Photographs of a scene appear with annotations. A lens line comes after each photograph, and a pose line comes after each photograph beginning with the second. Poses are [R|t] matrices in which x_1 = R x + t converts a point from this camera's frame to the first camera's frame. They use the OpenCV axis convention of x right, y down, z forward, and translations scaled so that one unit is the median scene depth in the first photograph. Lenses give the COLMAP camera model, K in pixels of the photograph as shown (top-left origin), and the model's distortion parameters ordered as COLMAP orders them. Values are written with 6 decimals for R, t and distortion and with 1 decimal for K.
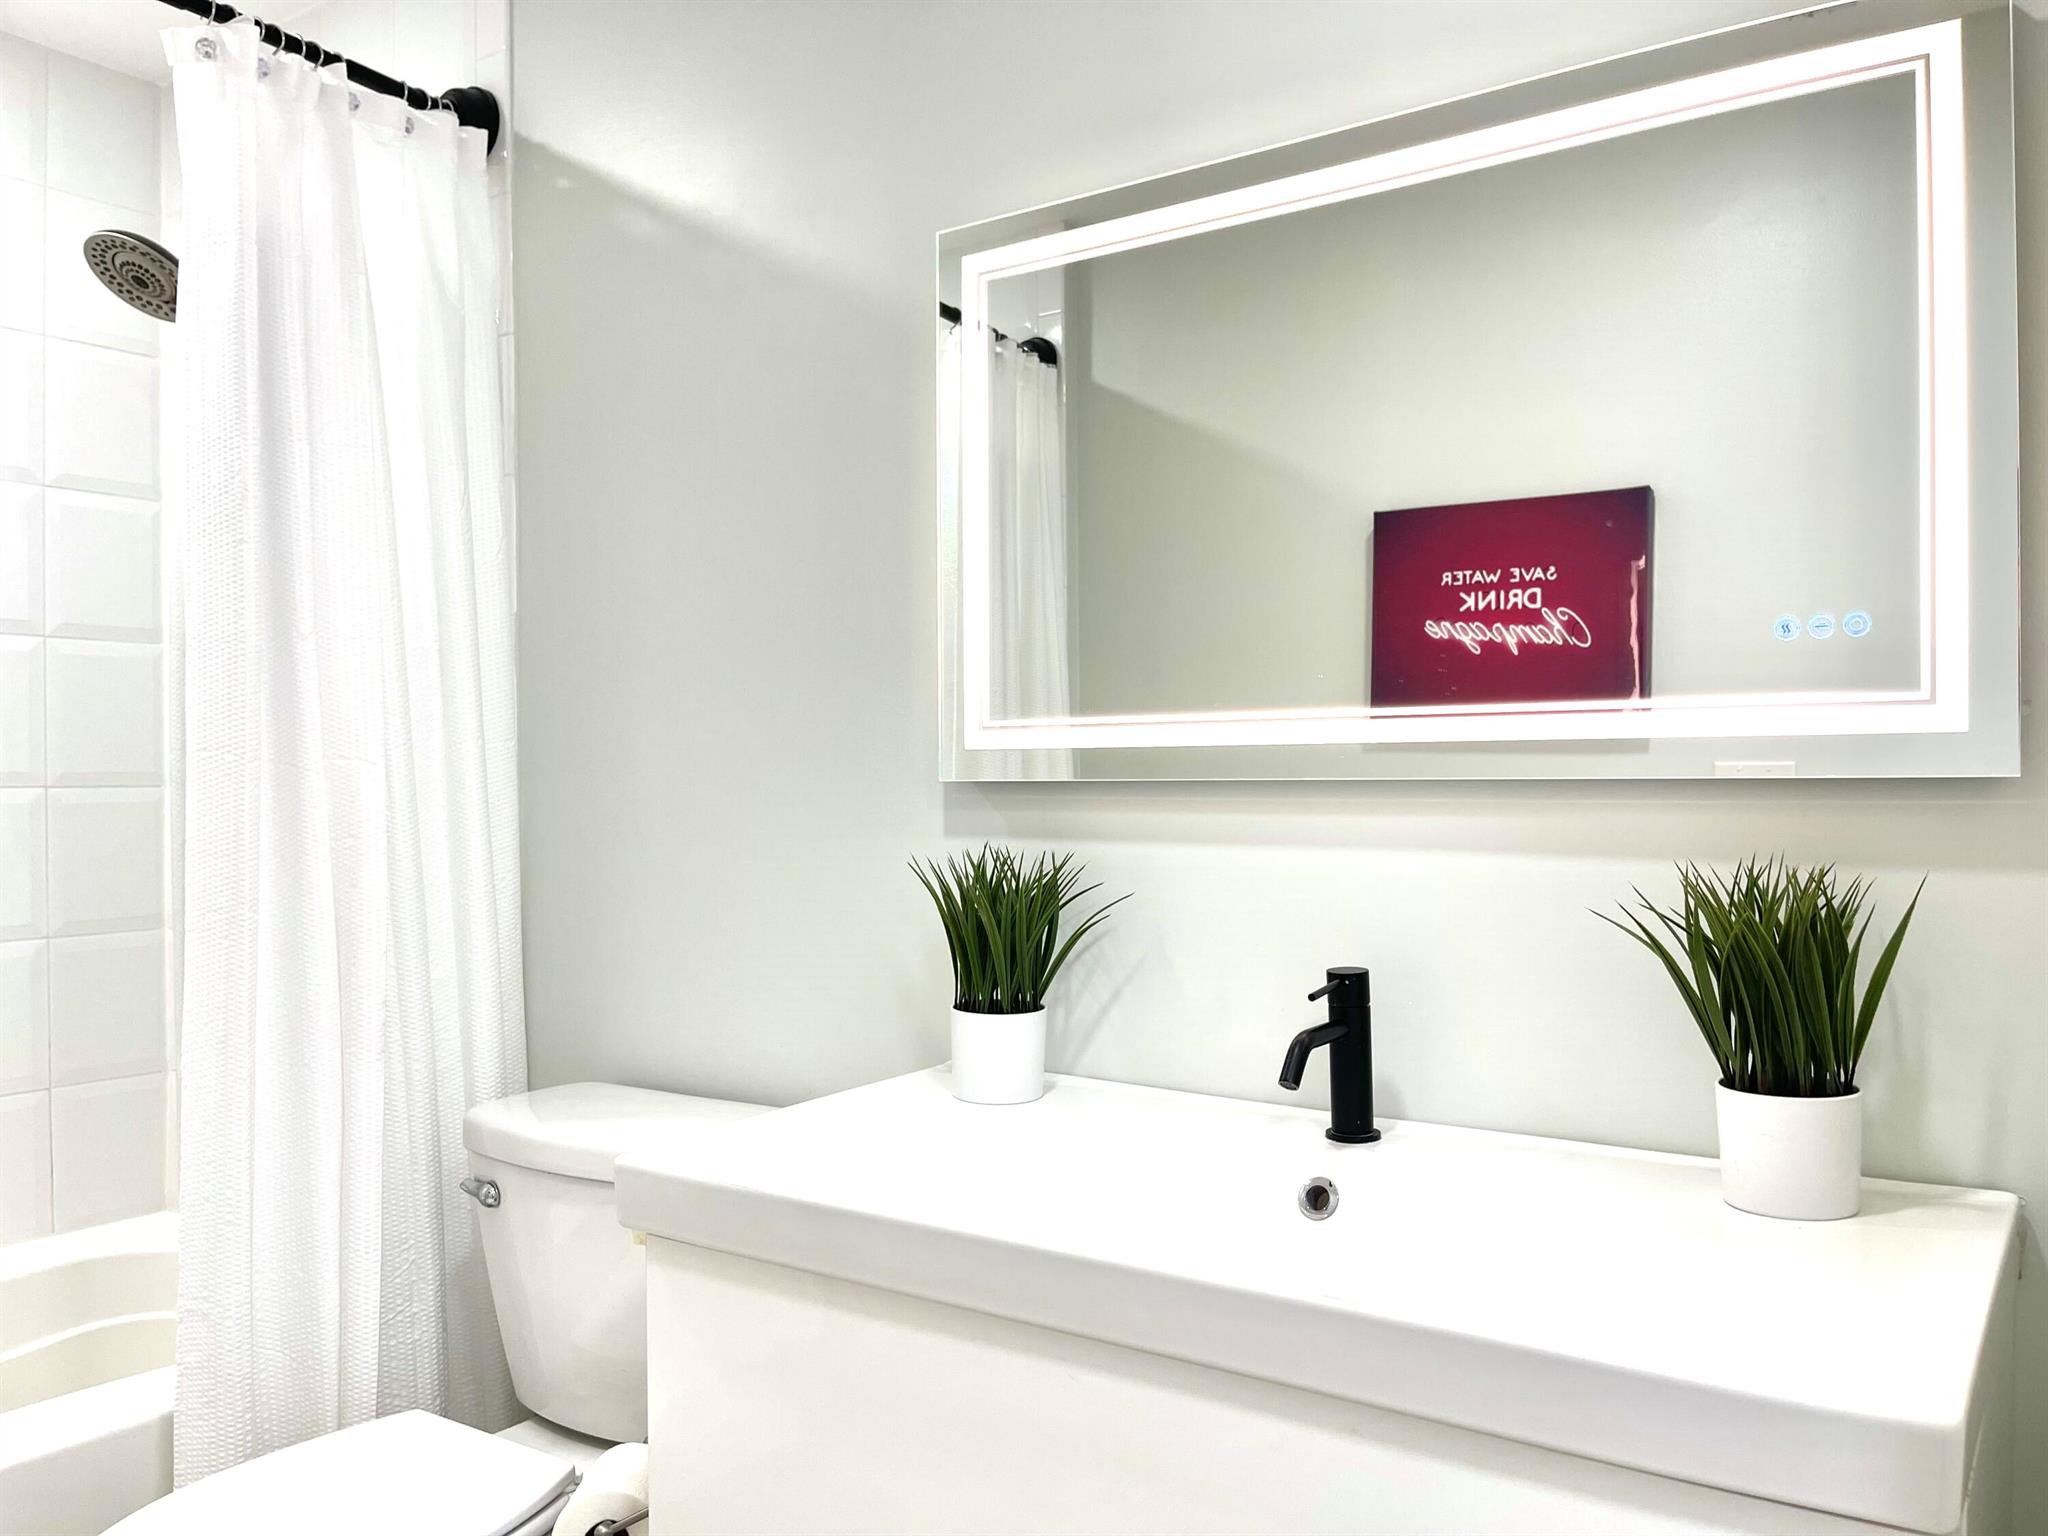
lens RADIAL K [[1549.3, 0, 1034.5], [0, 1549.3, 781.2], [0, 0, 1]] dist [0.079822, -0.105595]
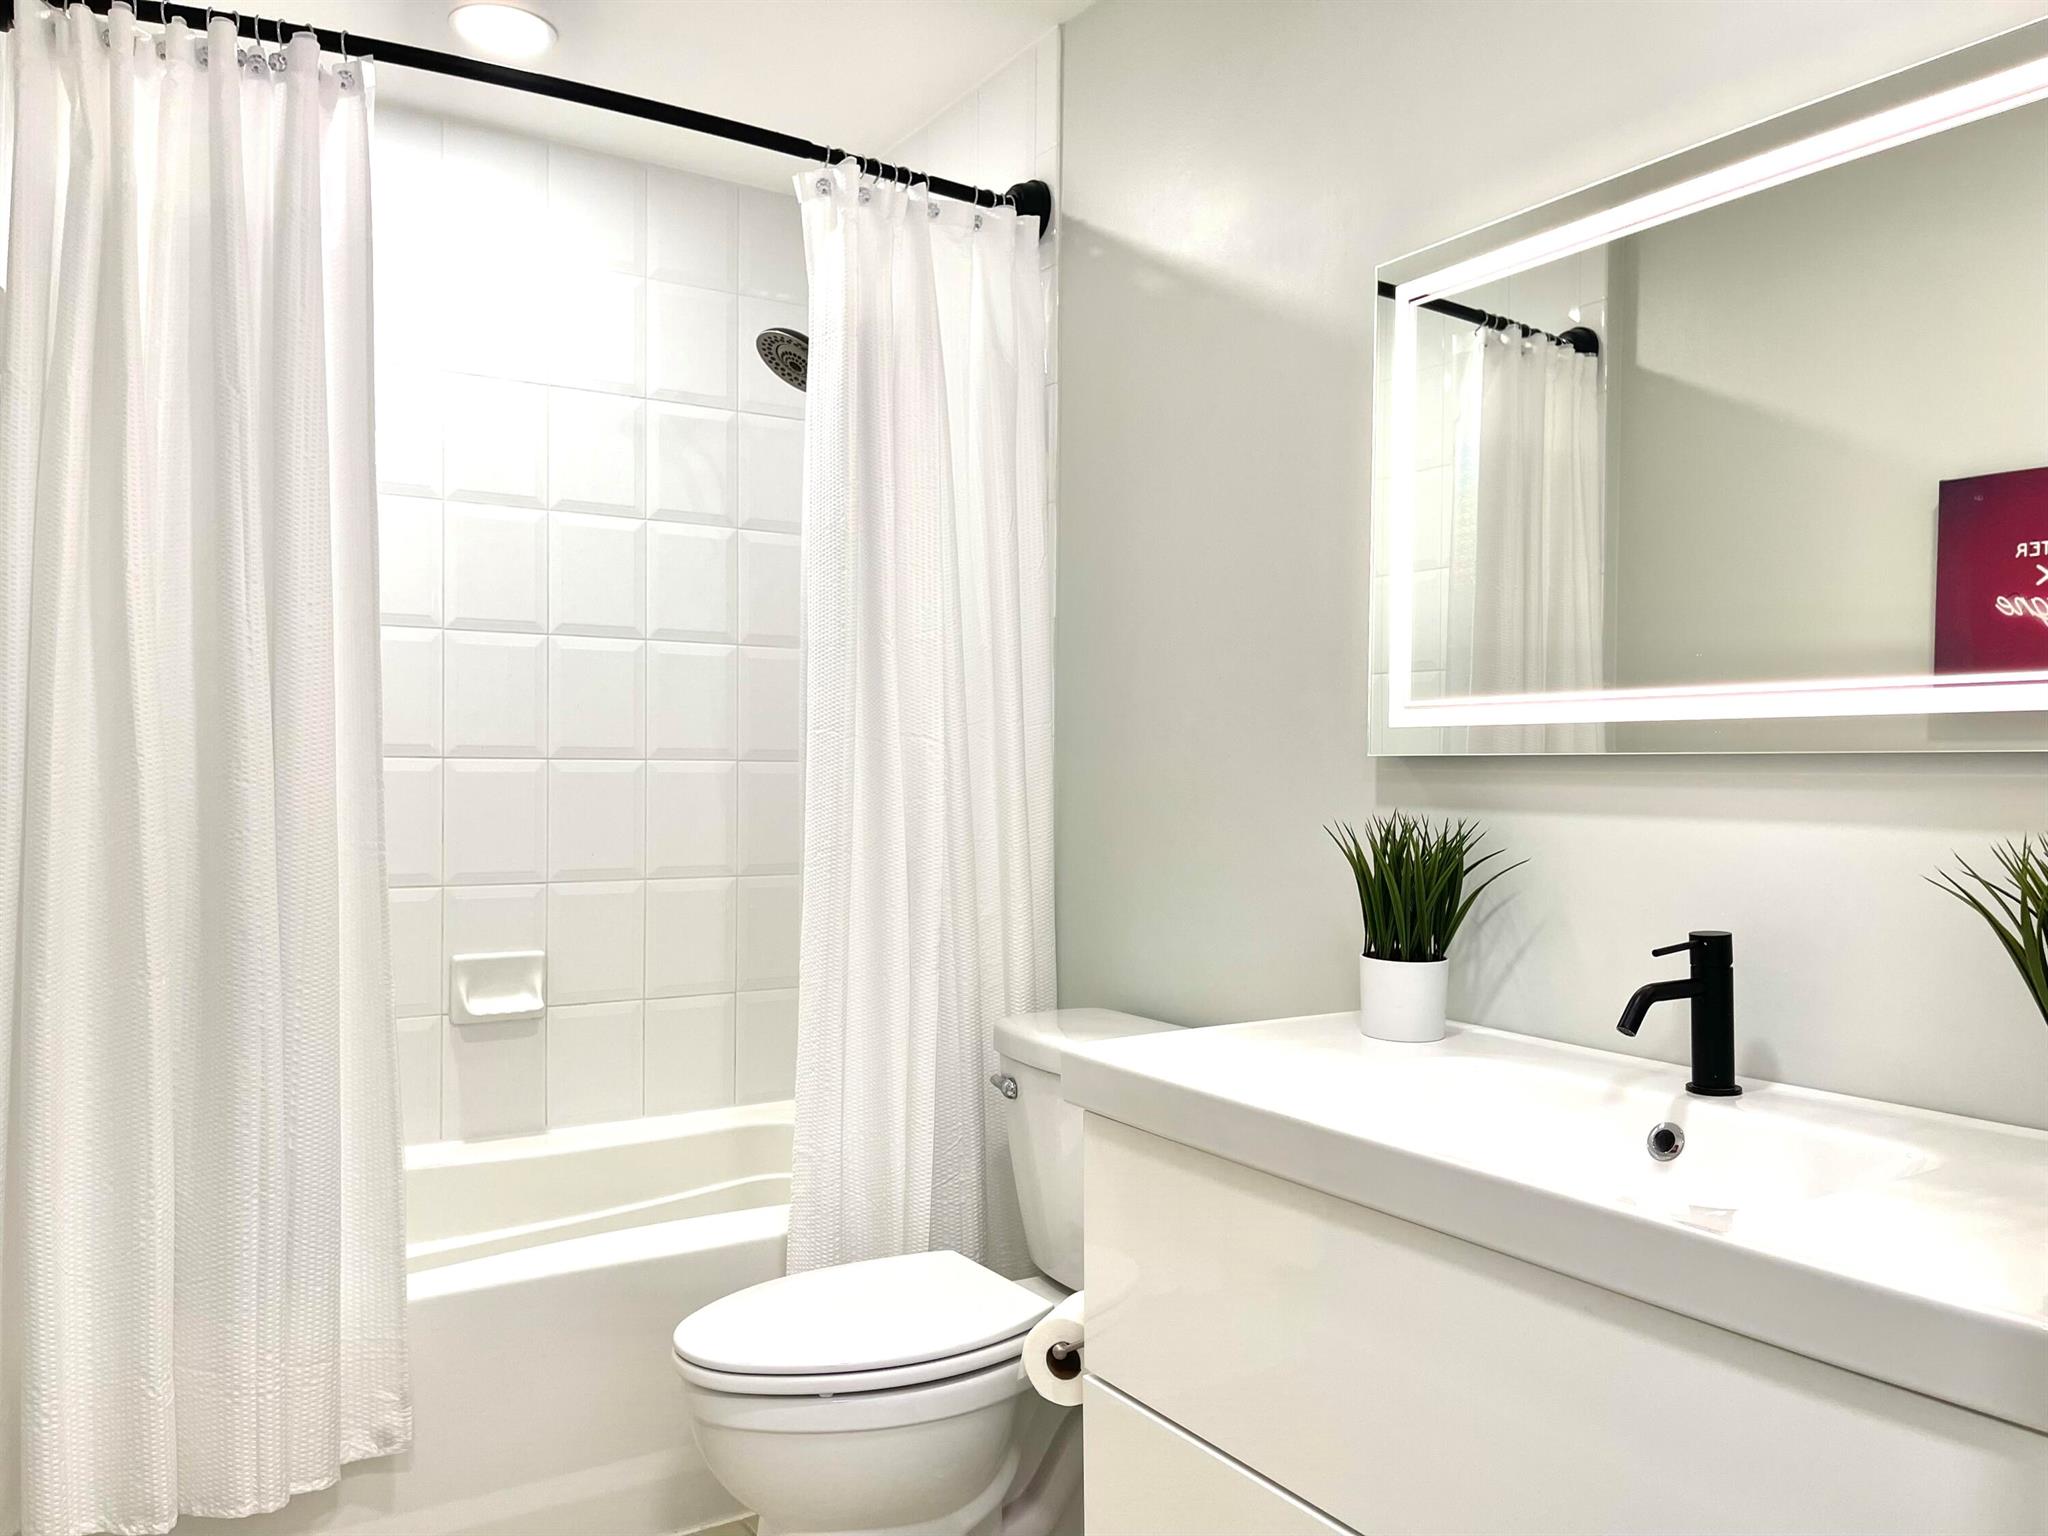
lens RADIAL K [[1549.3, 0, 1034.5], [0, 1549.3, 781.2], [0, 0, 1]] dist [0.079822, -0.105595]
pose [[0.918906, 0.016353, -0.394138, 0.139669], [-0.015392, 0.999866, 0.005600, 0.013719], [0.394177, 0.000921, 0.919034, -0.111676]]
